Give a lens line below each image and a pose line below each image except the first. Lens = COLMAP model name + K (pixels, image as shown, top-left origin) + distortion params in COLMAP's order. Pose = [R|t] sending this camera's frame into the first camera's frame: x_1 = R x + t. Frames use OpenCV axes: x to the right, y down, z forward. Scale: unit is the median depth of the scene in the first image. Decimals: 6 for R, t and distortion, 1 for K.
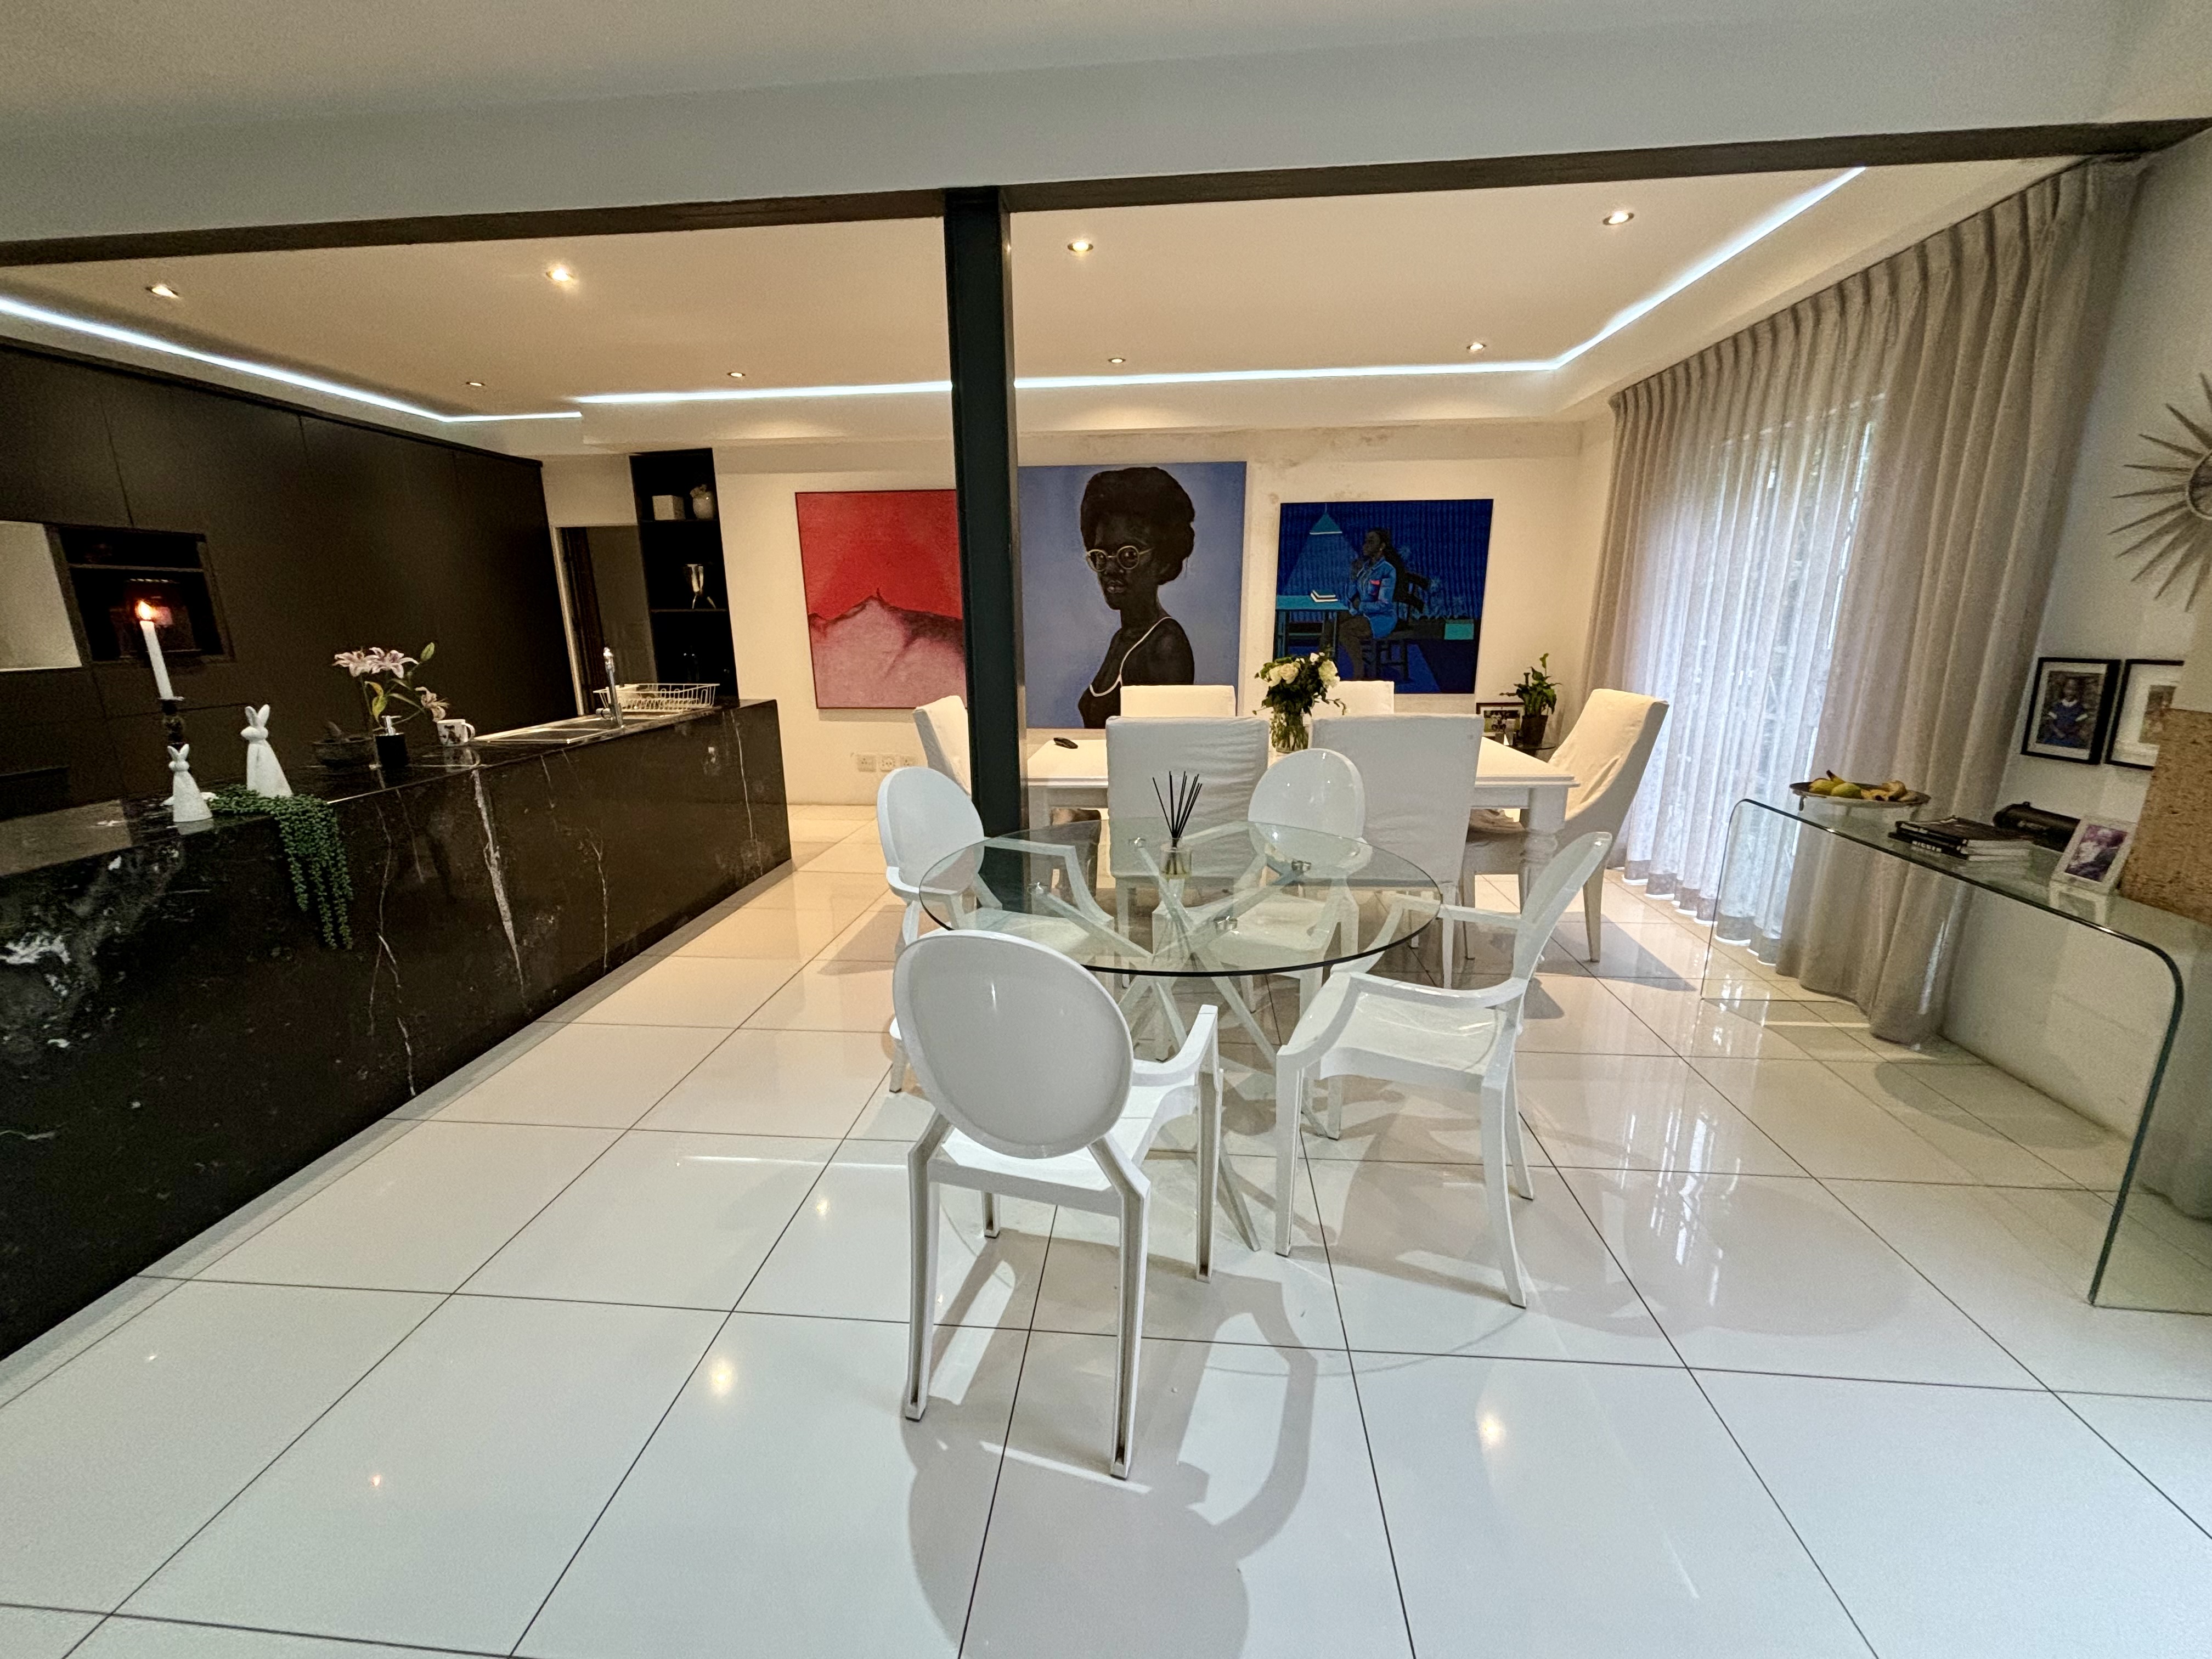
lens RADIAL K [[889.8, 0, 1102.5], [0, 889.8, 825.7], [0, 0, 1]] dist [0.001190, -0.000351]
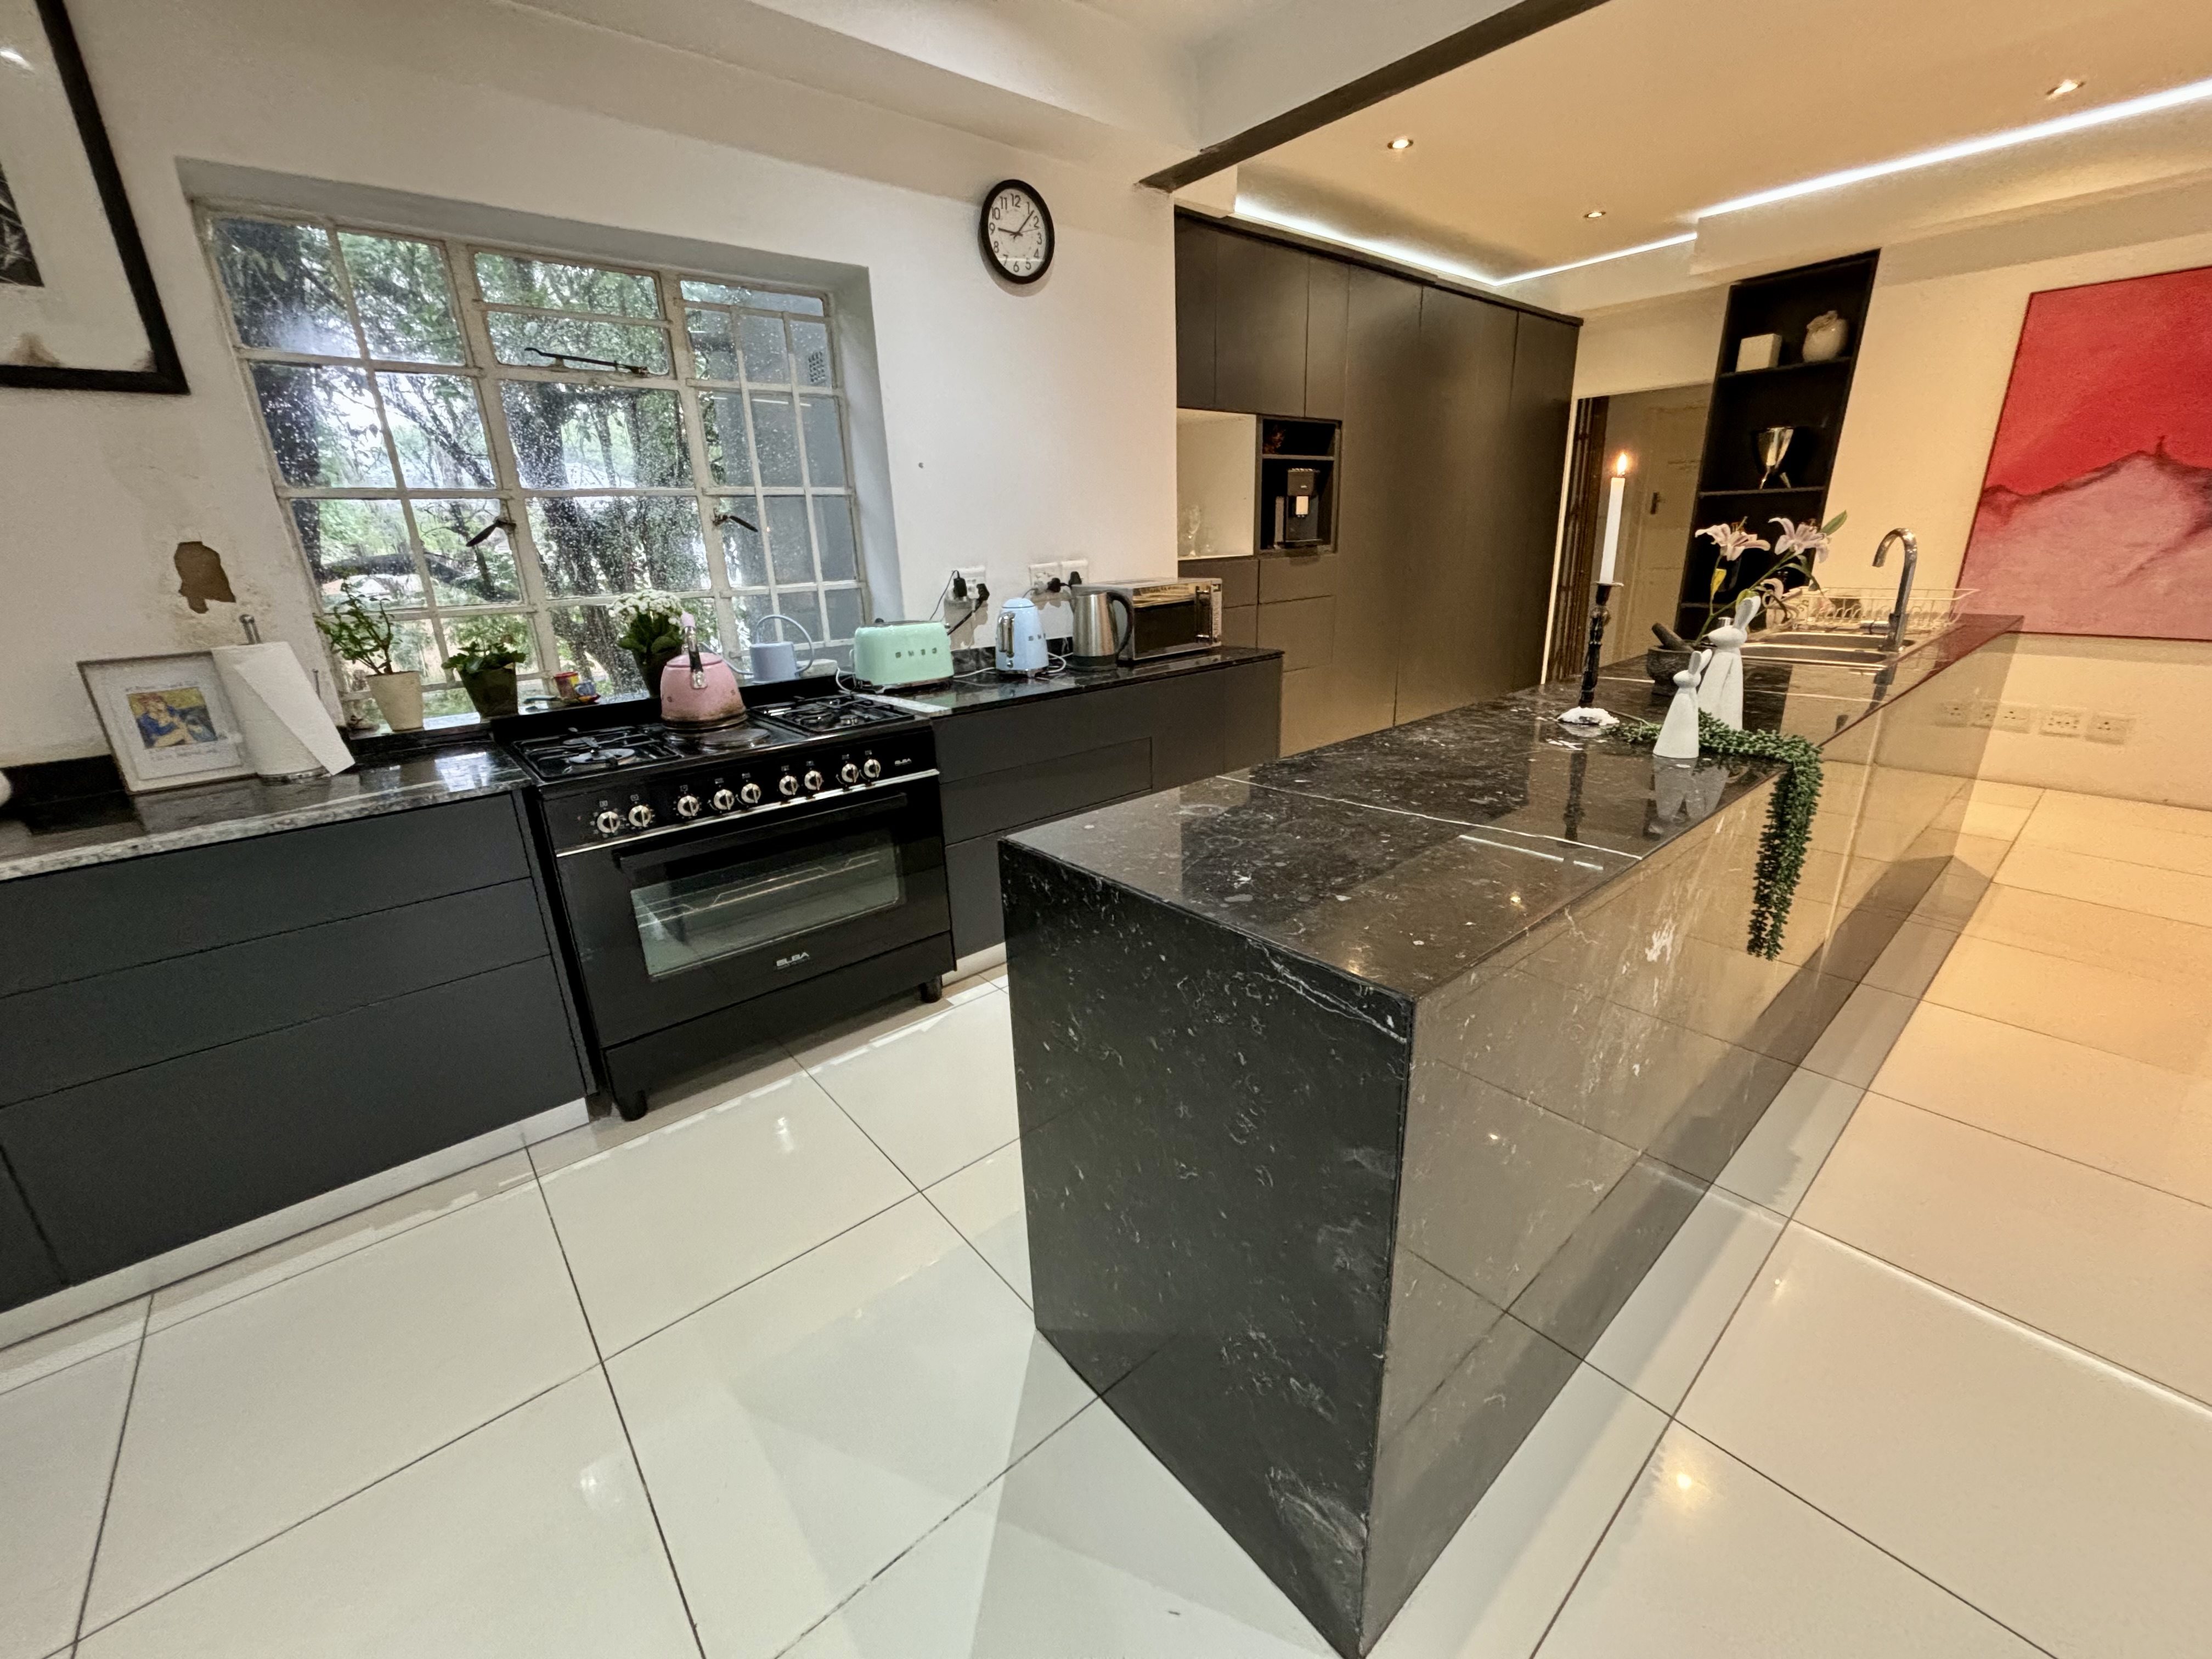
lens RADIAL K [[889.8, 0, 1101.9], [0, 889.8, 826.5], [0, 0, 1]] dist [0.001190, -0.000351]
pose [[0.713225, 0.207721, -0.669449, -0.360929], [-0.140058, 0.978053, 0.154261, 0.001654], [0.686799, -0.016261, 0.726665, 0.065389]]
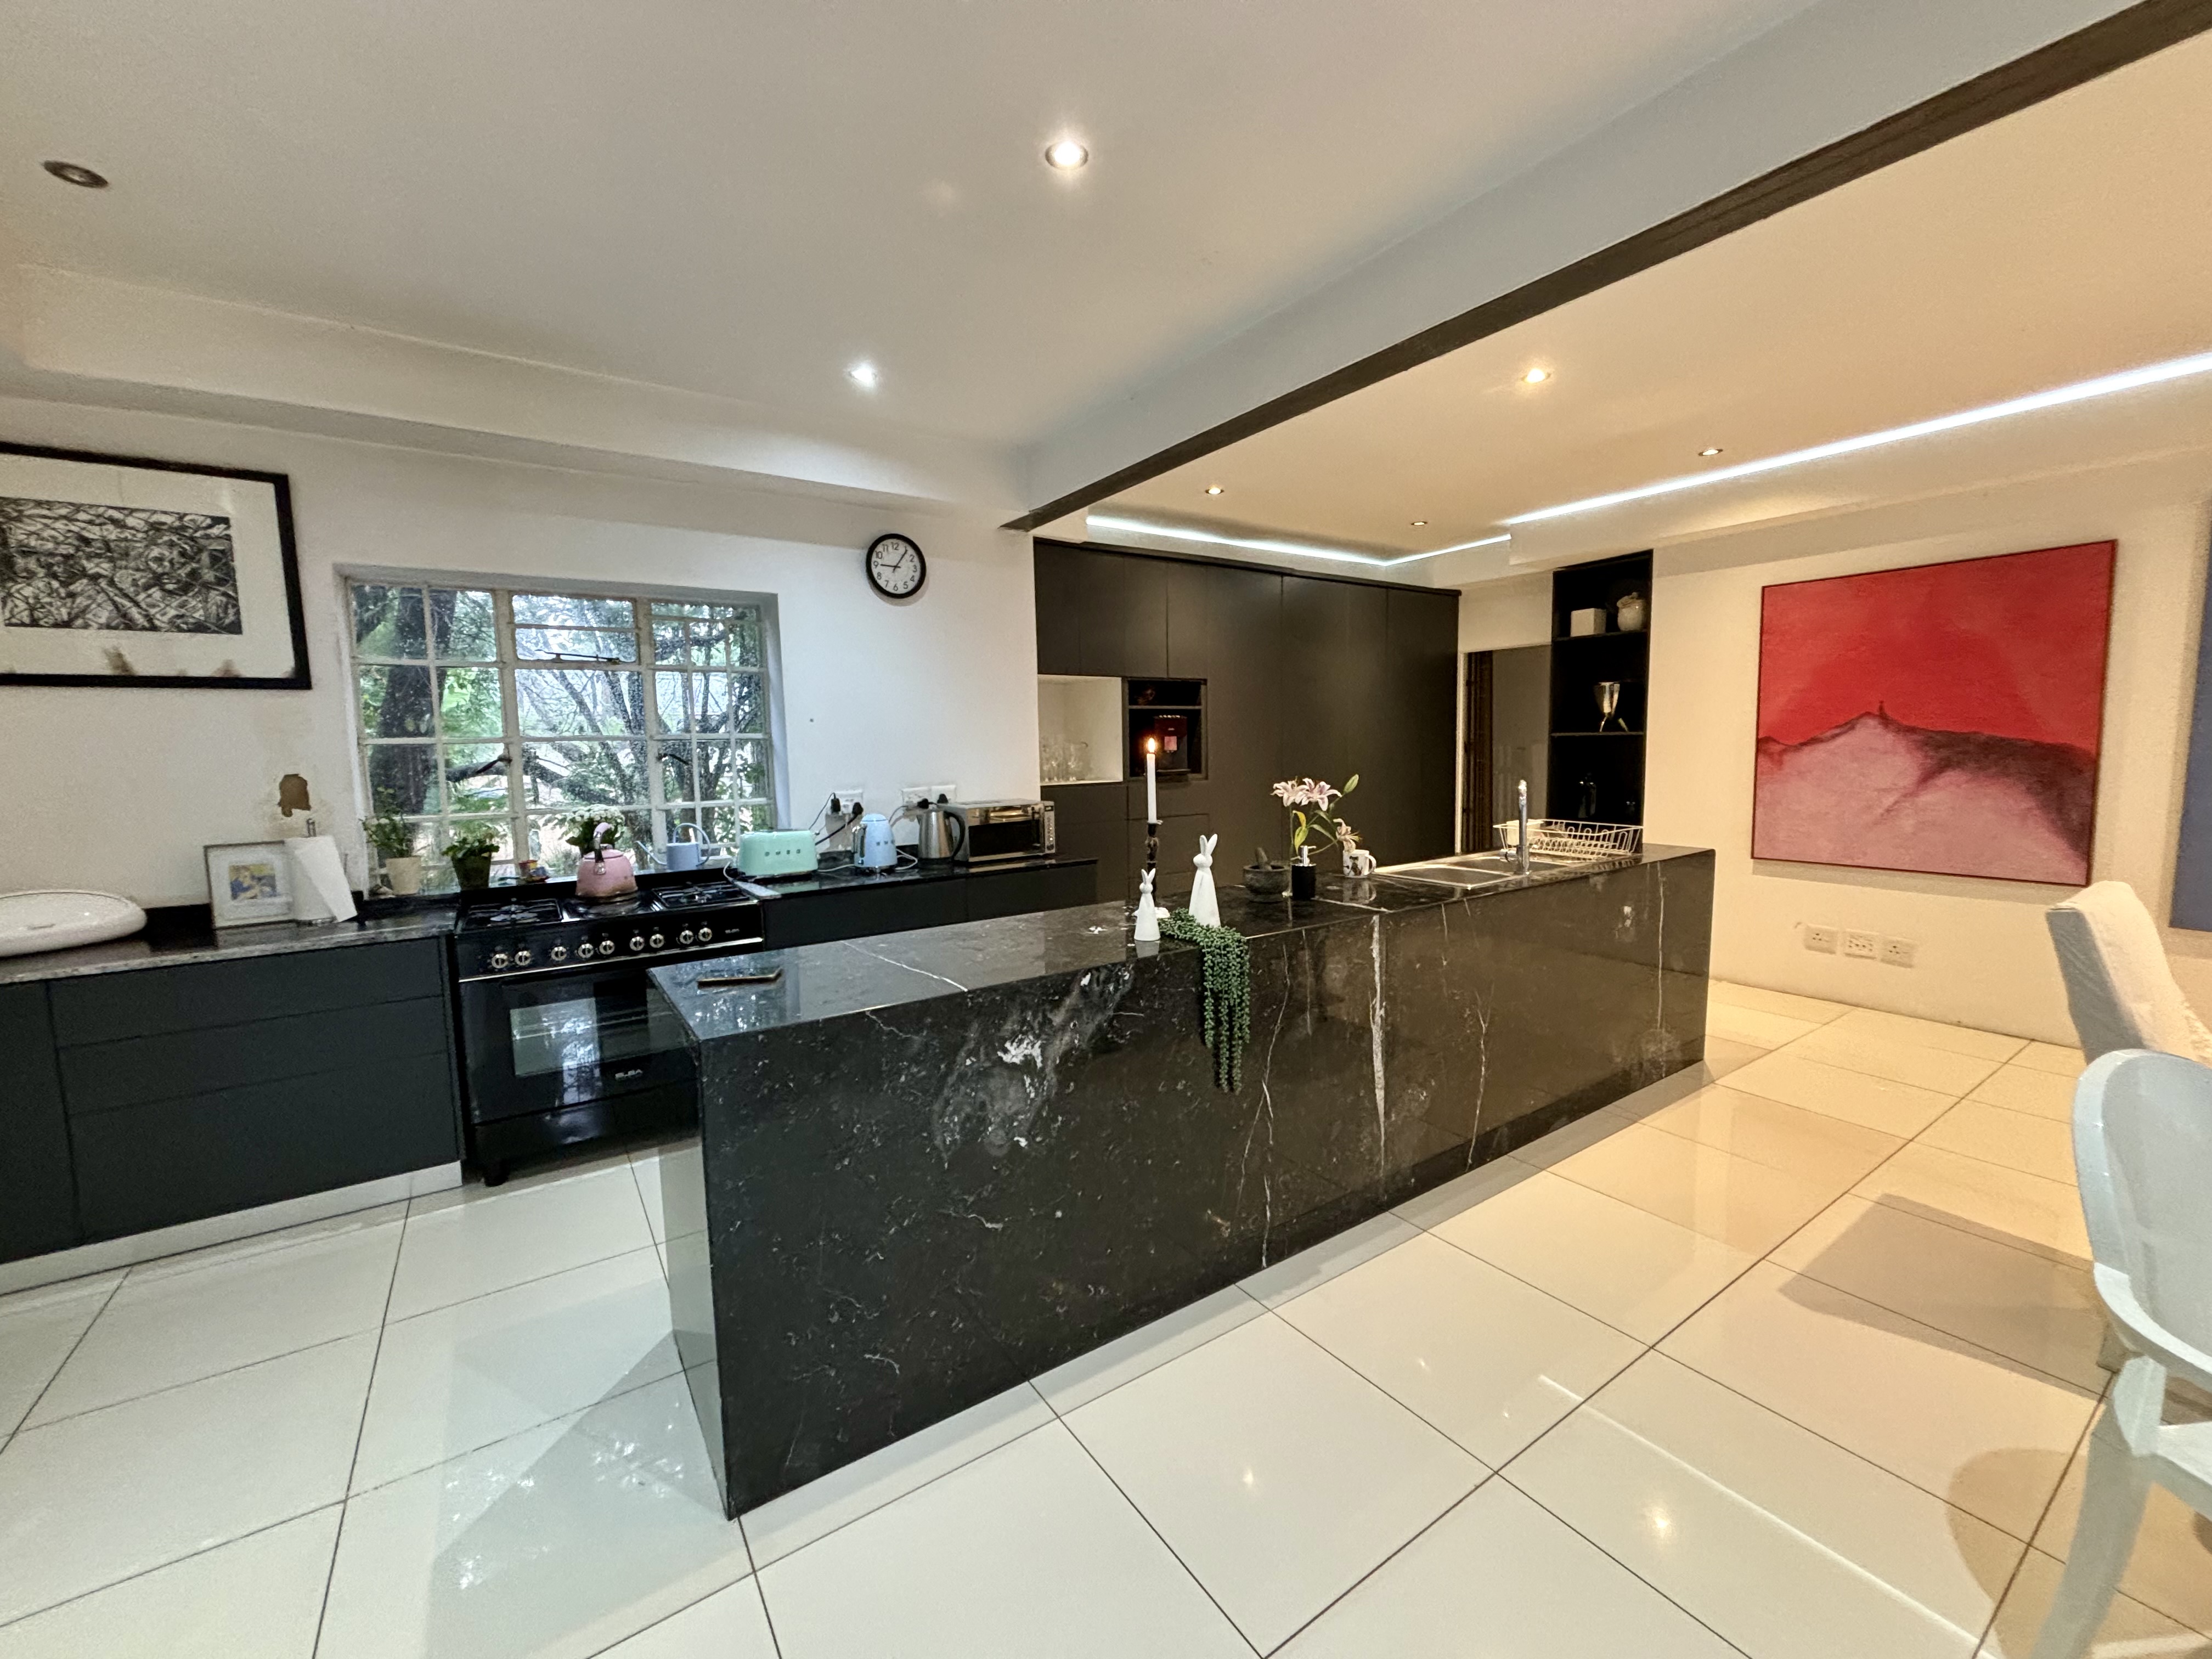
lens RADIAL K [[889.8, 0, 1104.1], [0, 889.8, 828.0], [0, 0, 1]] dist [0.001190, -0.000351]
pose [[0.631735, 0.075111, -0.771537, -0.104294], [-0.171767, 0.984117, -0.044838, -0.033895], [0.755914, 0.160850, 0.634603, 0.113604]]
